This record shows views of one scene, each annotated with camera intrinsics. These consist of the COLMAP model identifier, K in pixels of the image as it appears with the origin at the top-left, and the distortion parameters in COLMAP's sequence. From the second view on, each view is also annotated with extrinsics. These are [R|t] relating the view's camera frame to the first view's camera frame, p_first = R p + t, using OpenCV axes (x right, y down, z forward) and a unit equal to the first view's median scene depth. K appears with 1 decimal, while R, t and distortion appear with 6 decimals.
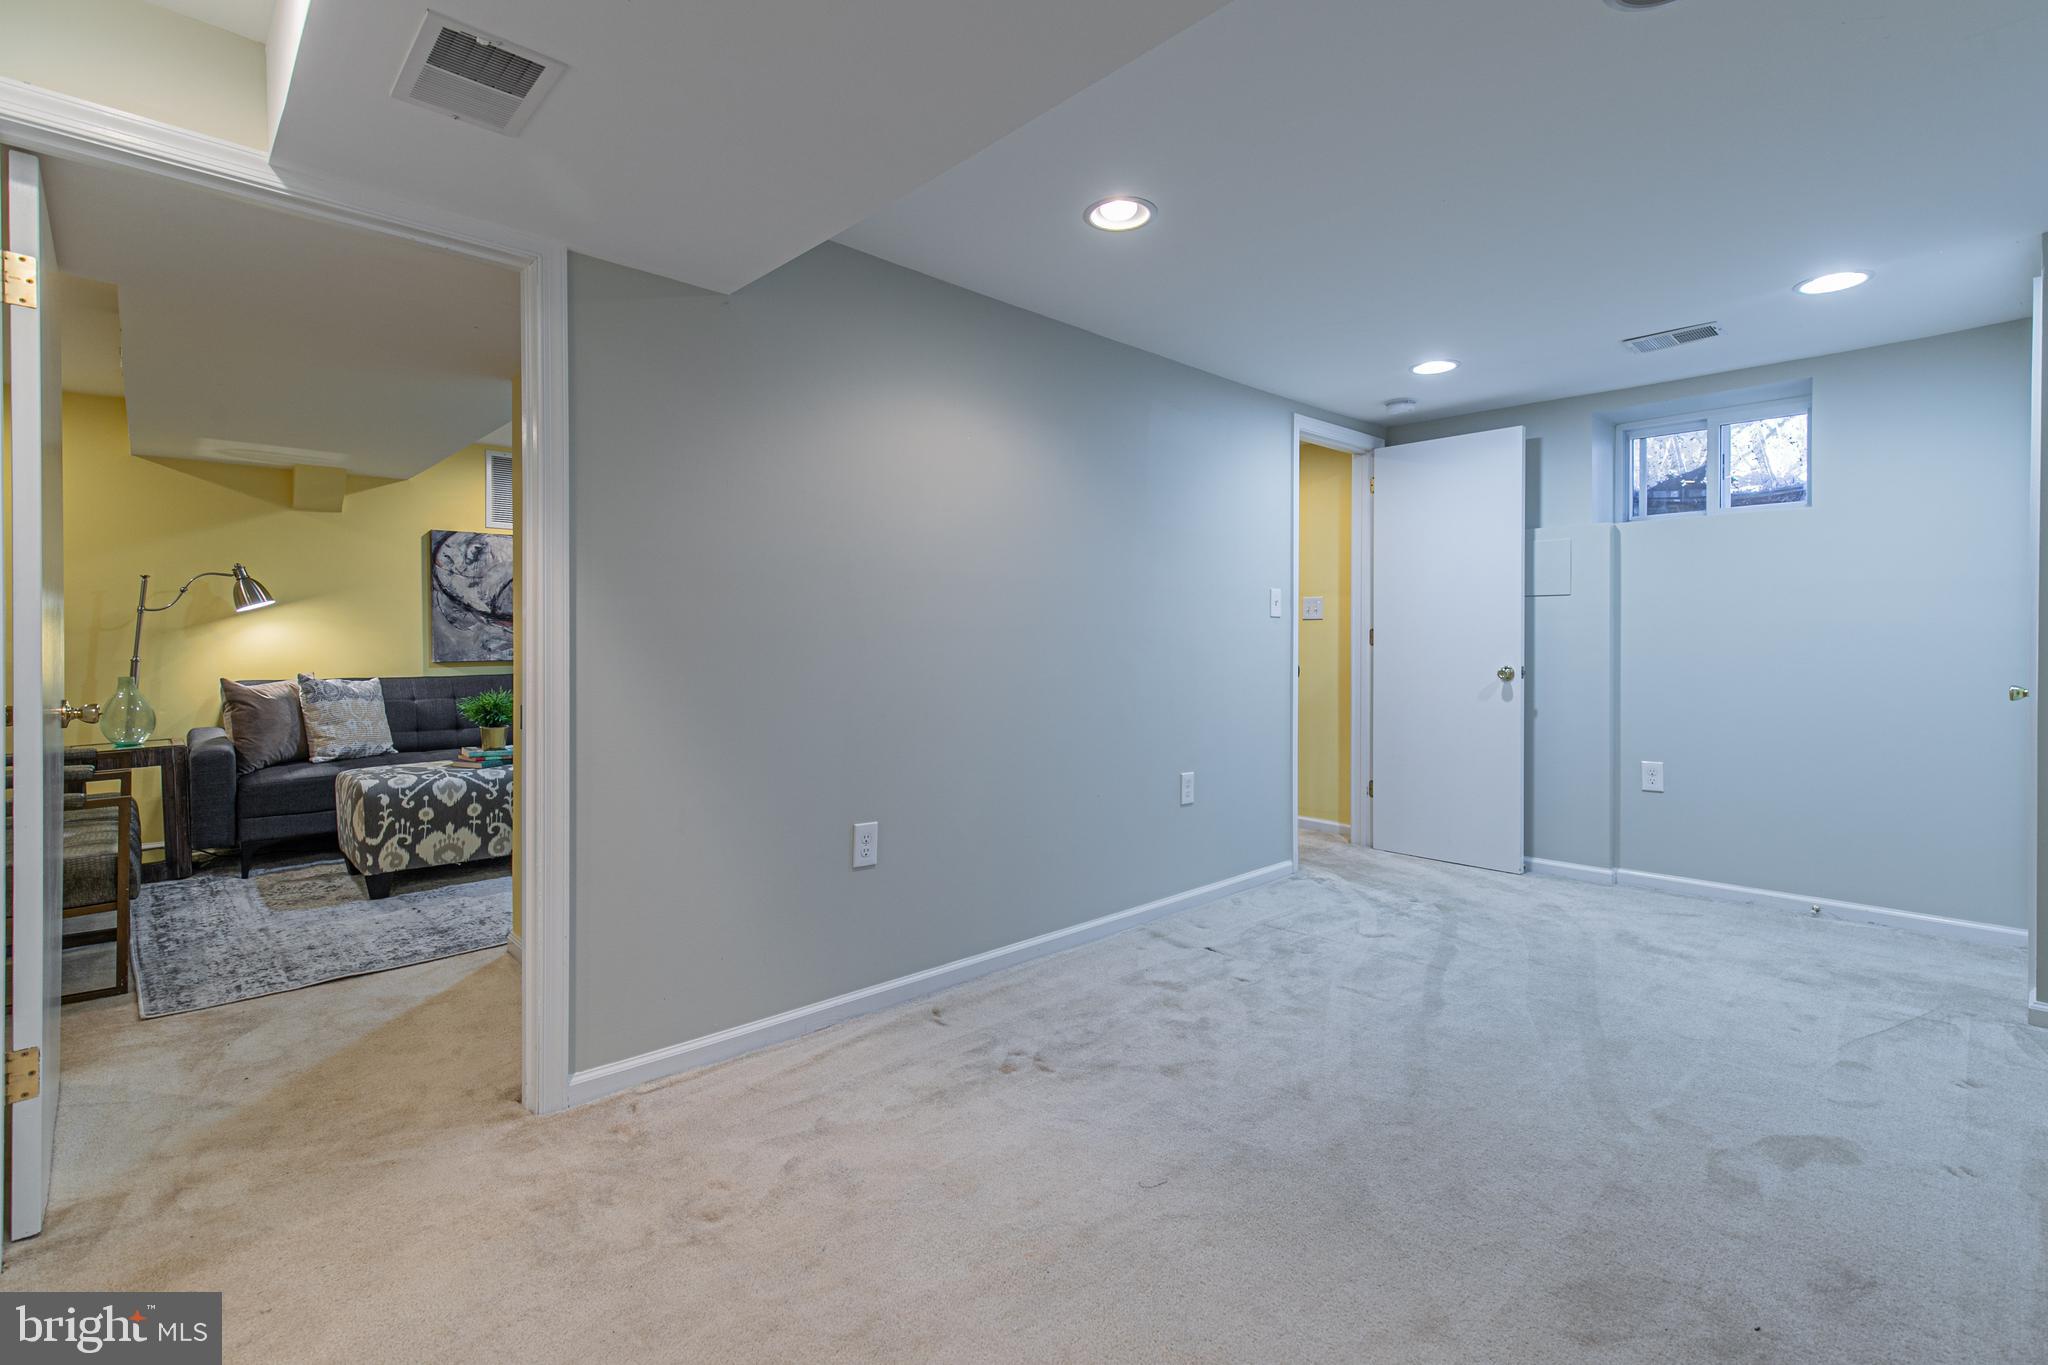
lens RADIAL K [[942.1, 0, 1027.3], [0, 942.1, 663.1], [0, 0, 1]] dist [0.002725, 0.000023]
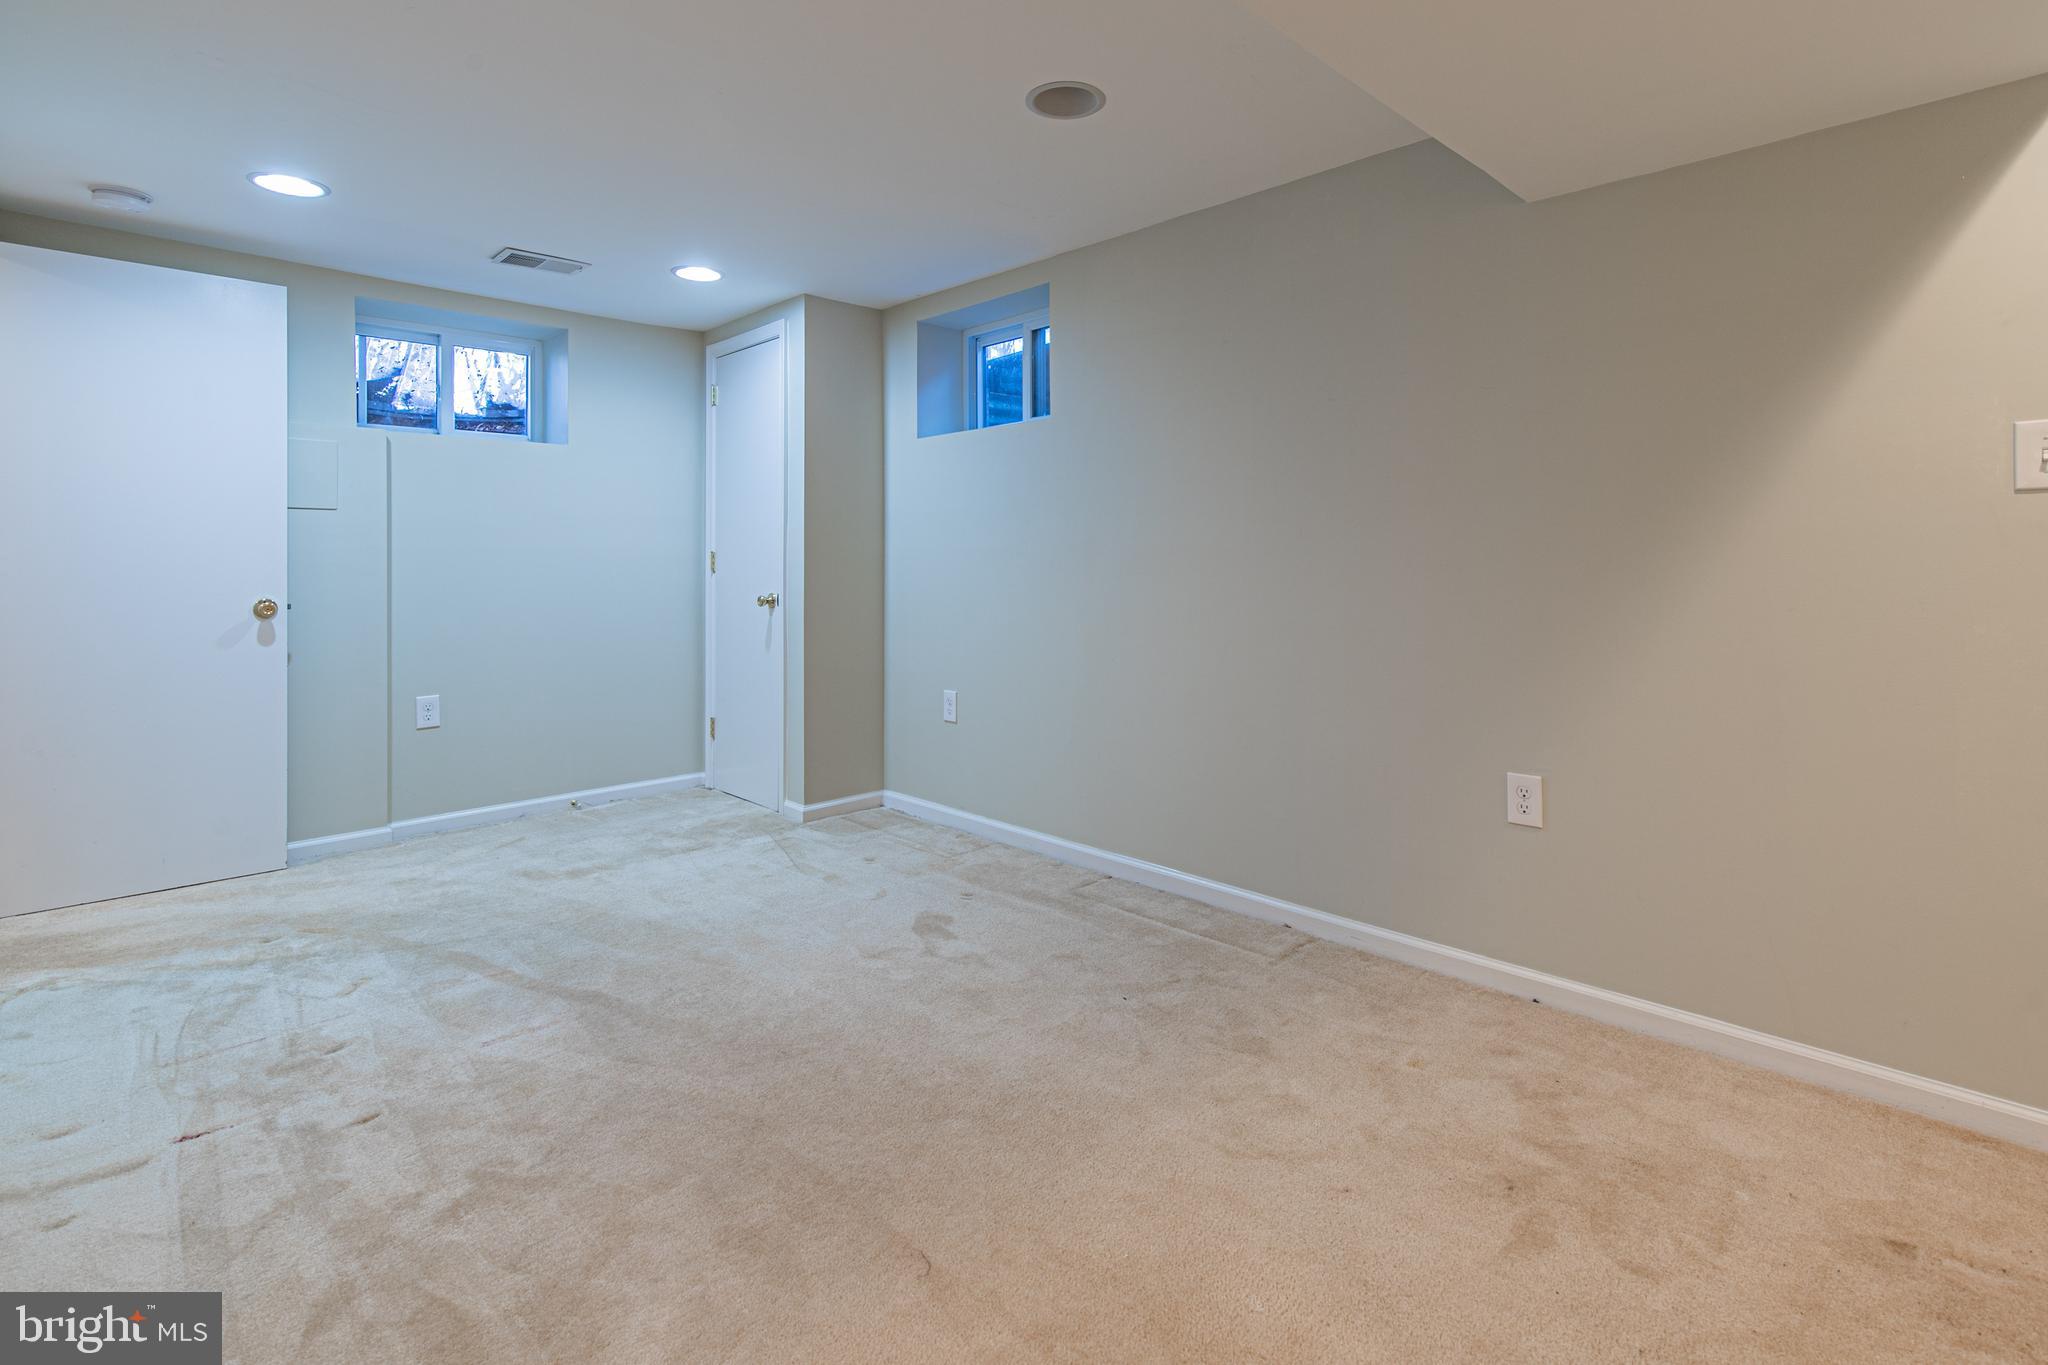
lens RADIAL K [[1004.1, 0, 1022.5], [0, 1004.1, 565.7], [0, 0, 1]] dist [0.002946, 0.000901]
pose [[-0.024021, -0.006028, 0.999693, -0.332652], [0.026857, 0.999617, 0.006673, -0.013515], [-0.999351, 0.027009, -0.023850, 0.442214]]
